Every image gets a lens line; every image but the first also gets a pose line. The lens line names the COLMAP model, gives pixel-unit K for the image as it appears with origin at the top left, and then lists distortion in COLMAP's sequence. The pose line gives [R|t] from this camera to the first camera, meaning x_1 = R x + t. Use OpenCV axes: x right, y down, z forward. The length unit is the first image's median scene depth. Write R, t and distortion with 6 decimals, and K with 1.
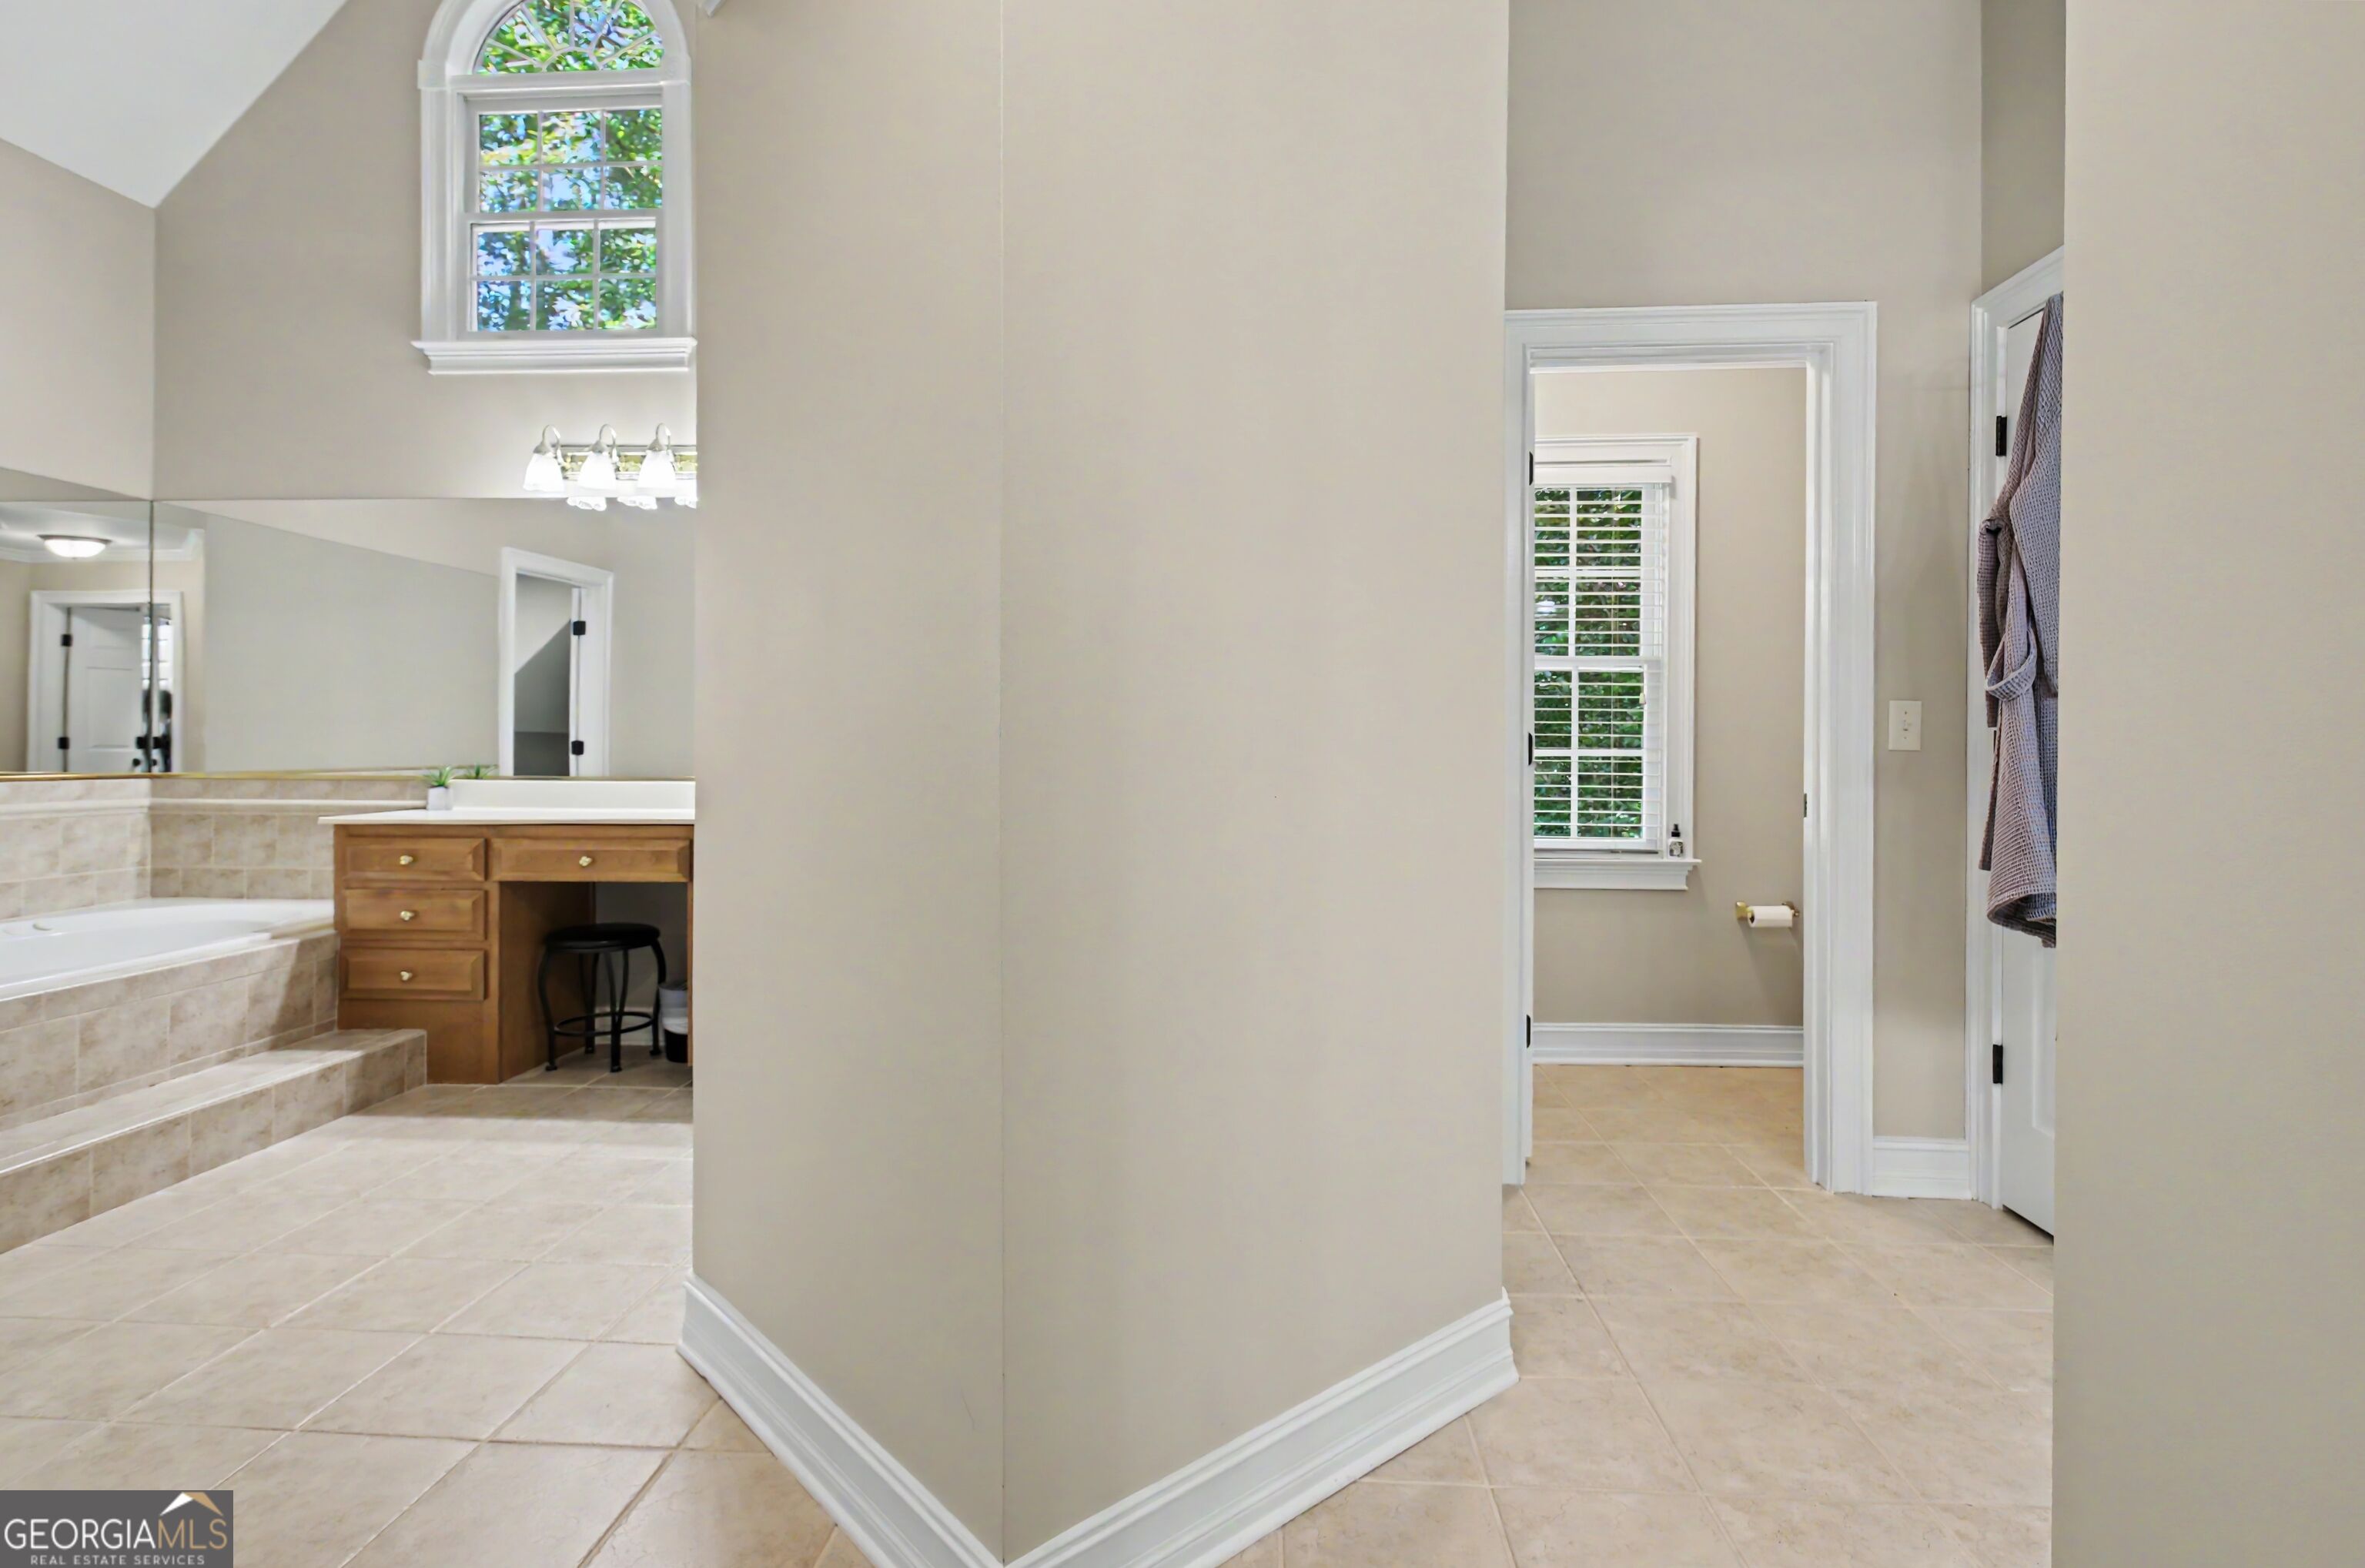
lens RADIAL K [[1164.9, 0, 1178.3], [0, 1164.9, 746.6], [0, 0, 1]] dist [0.001183, -0.000409]
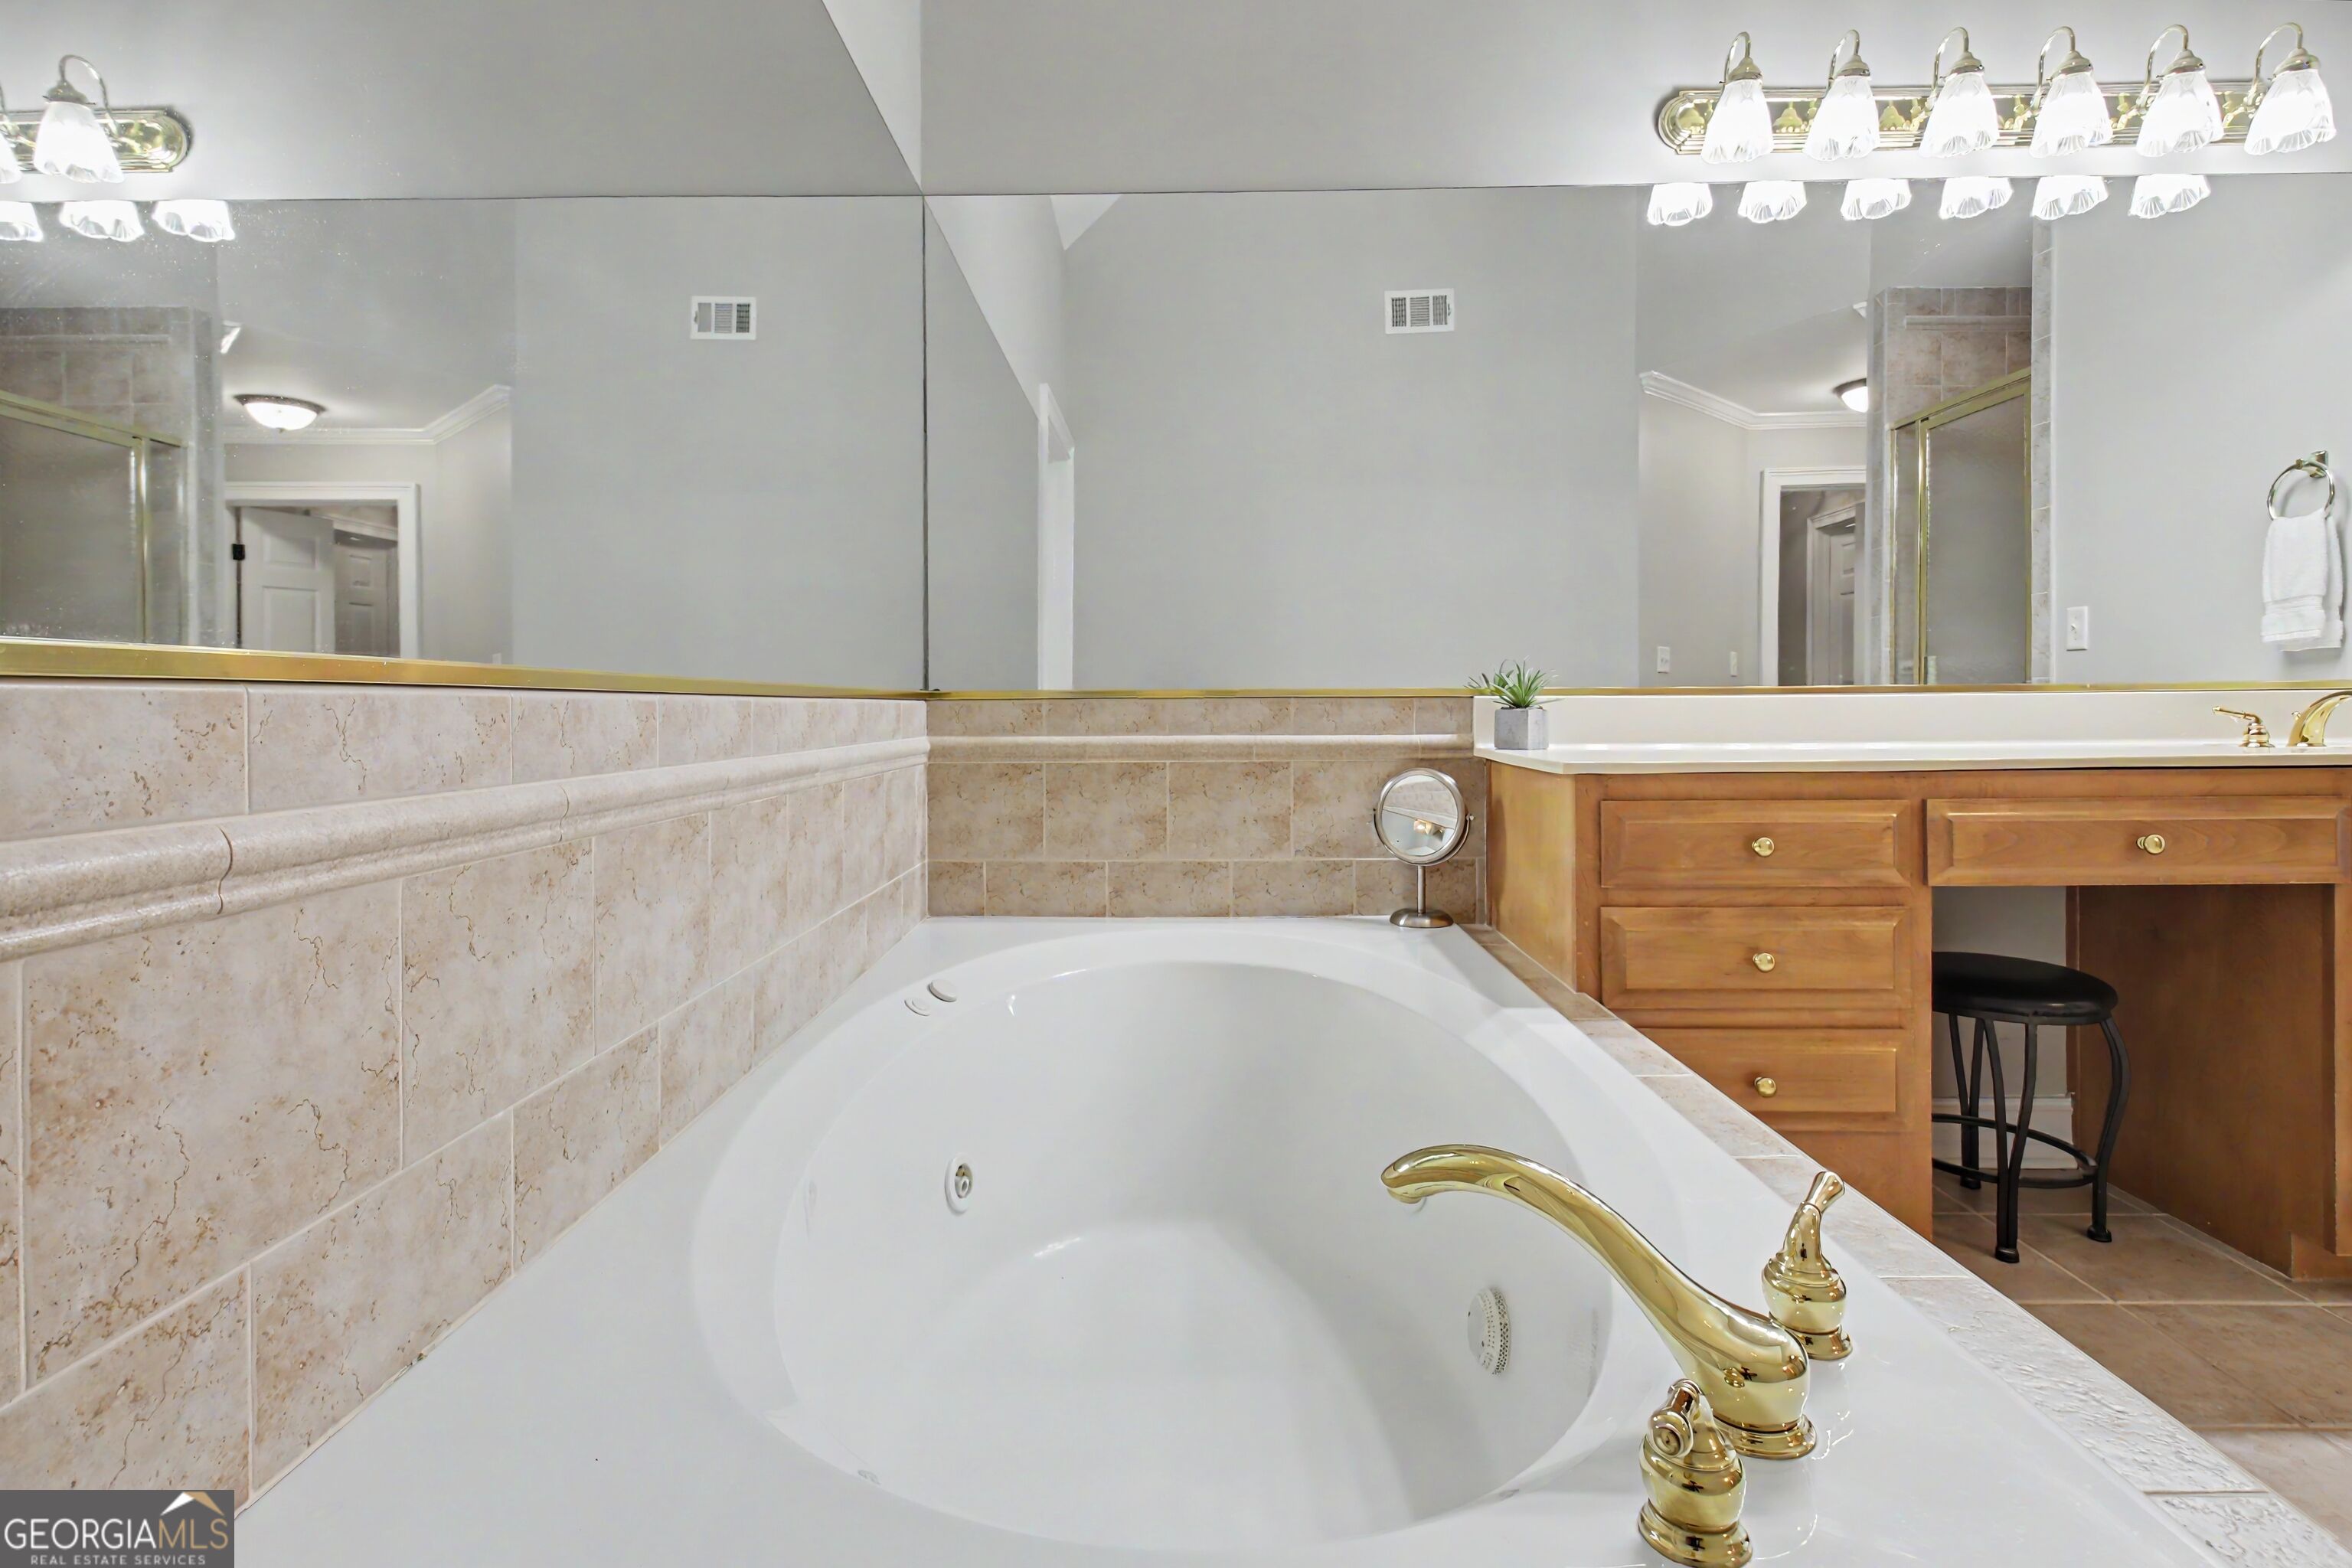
lens RADIAL K [[1148.6, 0, 1169.9], [0, 1148.6, 711.7], [0, 0, 1]] dist [0.000015, 0.000677]
pose [[0.999006, -0.011039, 0.043180, -0.922985], [0.010665, 0.999904, 0.008875, 0.034305], [-0.043274, -0.008406, 0.999028, 0.532553]]
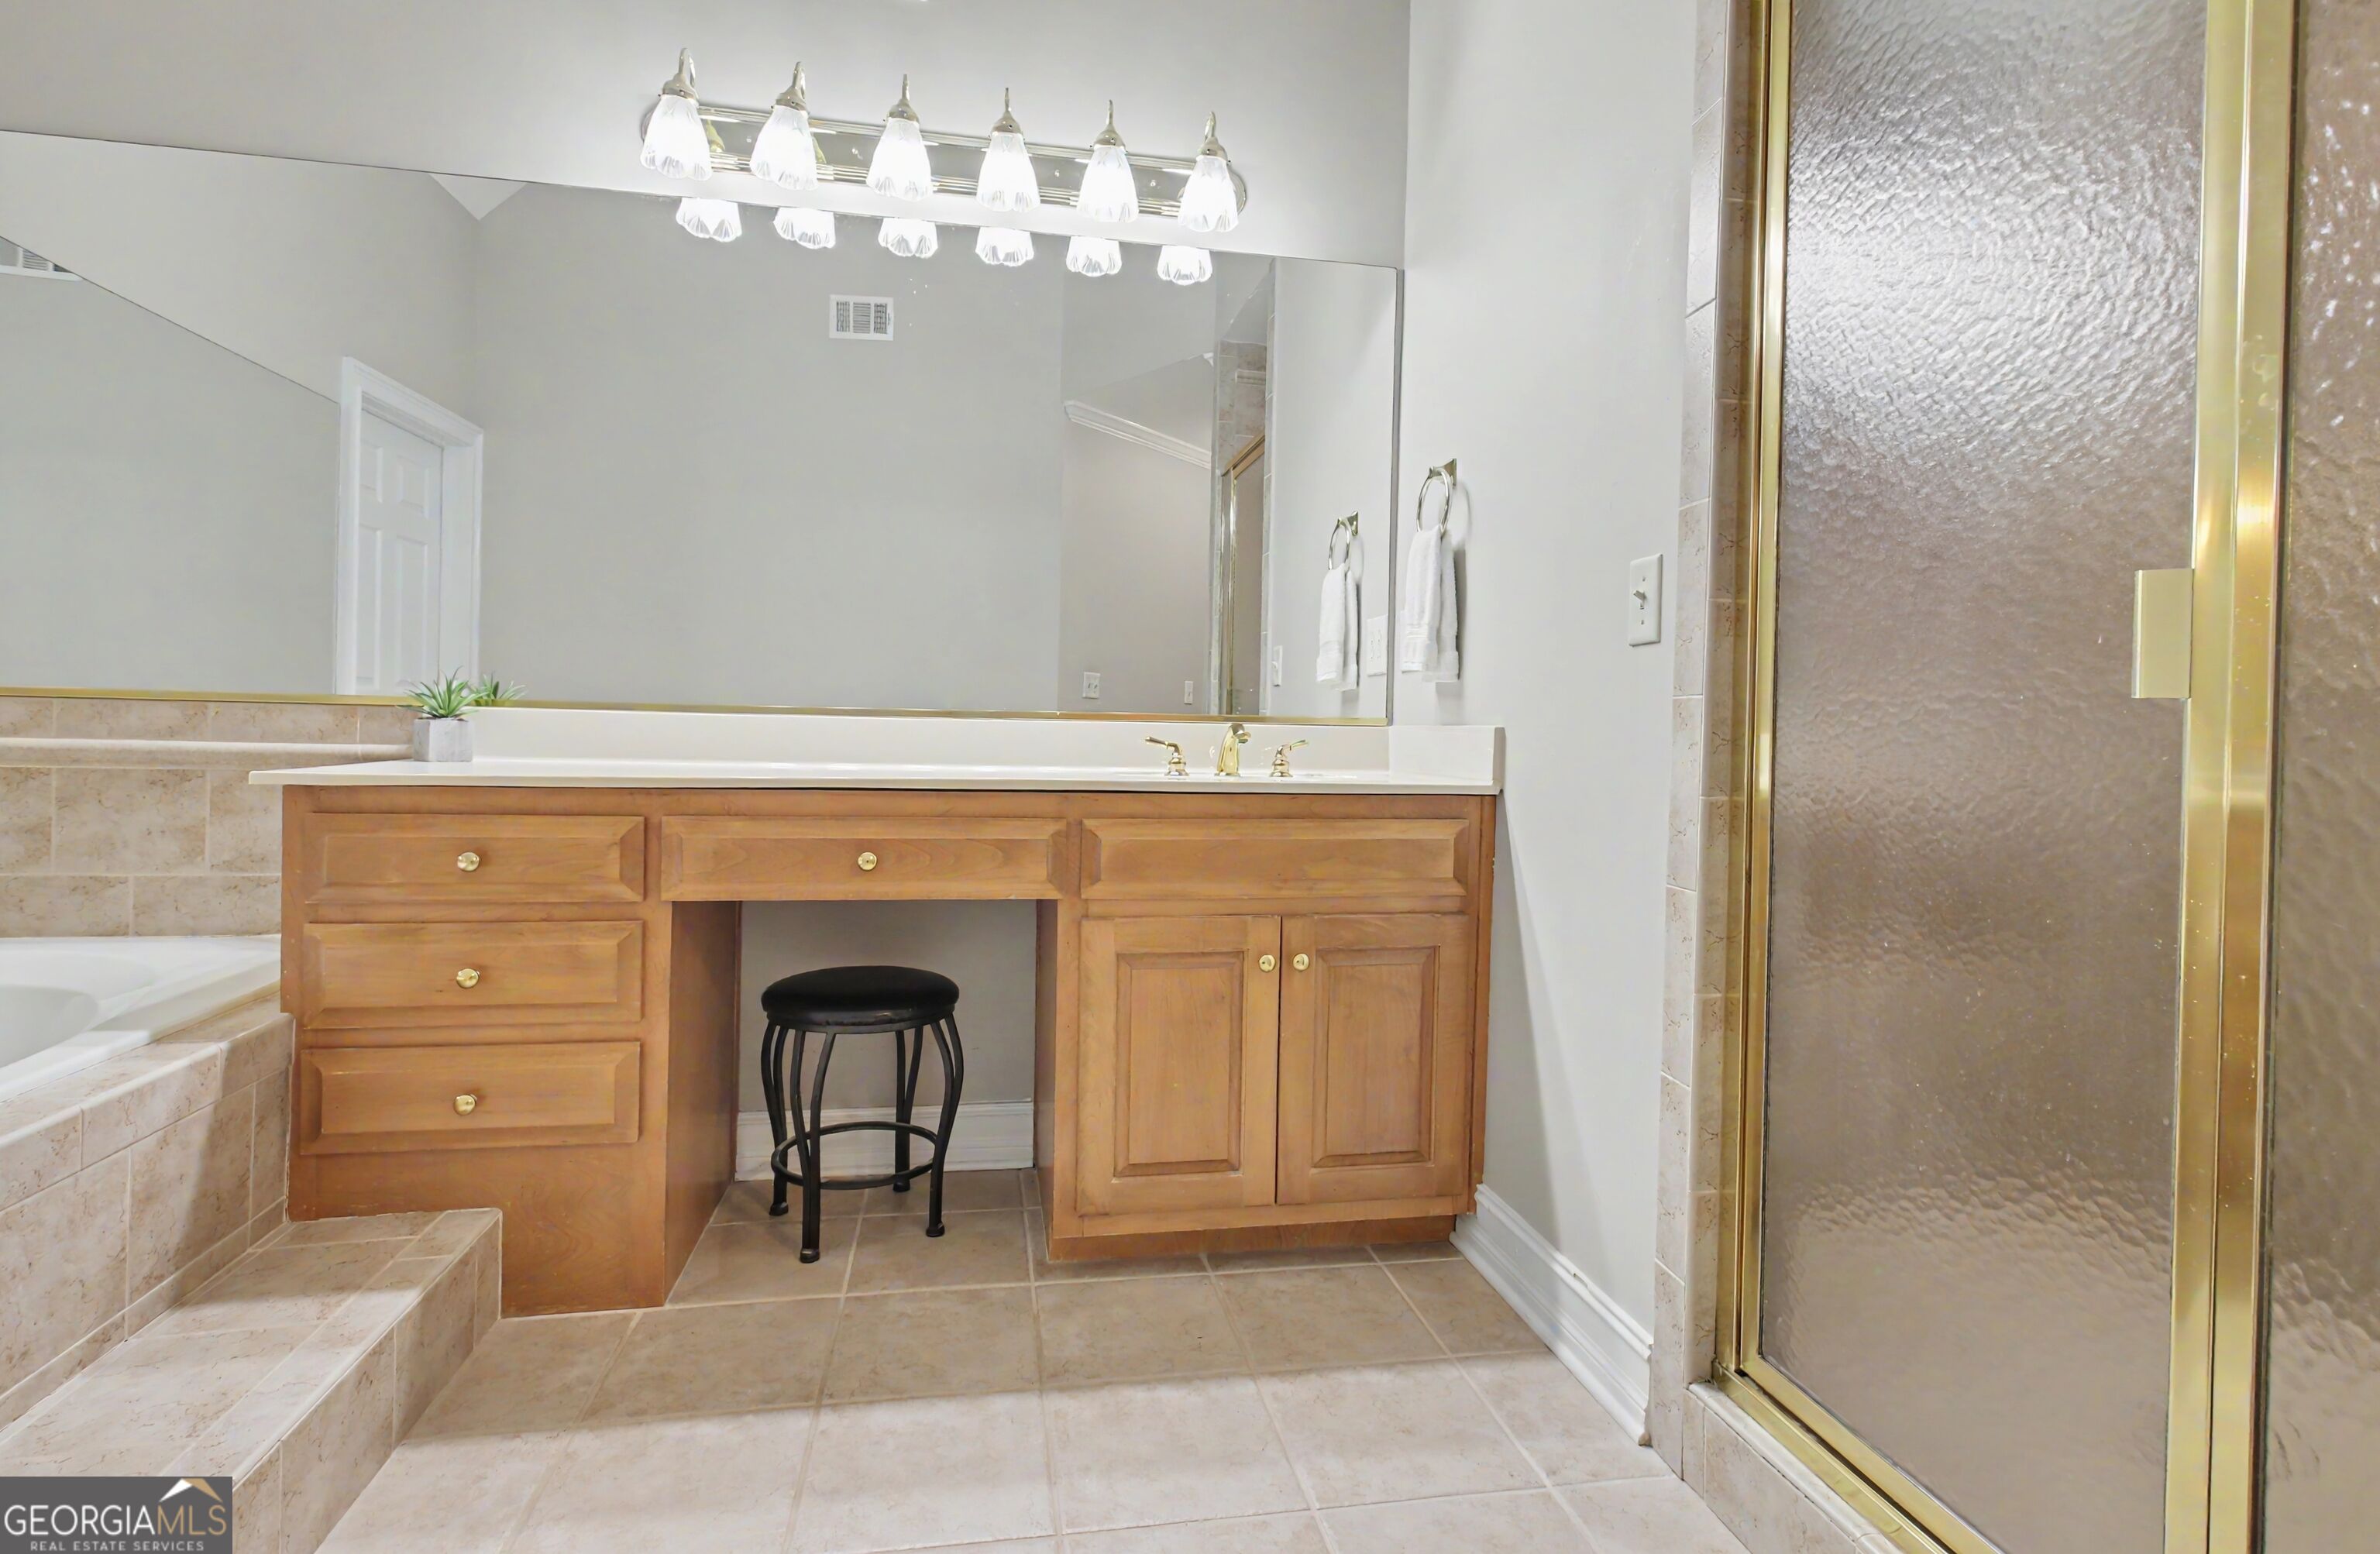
lens RADIAL K [[1155.8, 0, 1193.7], [0, 1155.8, 740.5], [0, 0, 1]] dist [0.001484, 0.000039]
pose [[0.970162, 0.017090, 0.241856, -0.486577], [-0.020859, 0.999697, 0.013031, 0.034950], [-0.241560, -0.017687, 0.970225, 0.464892]]
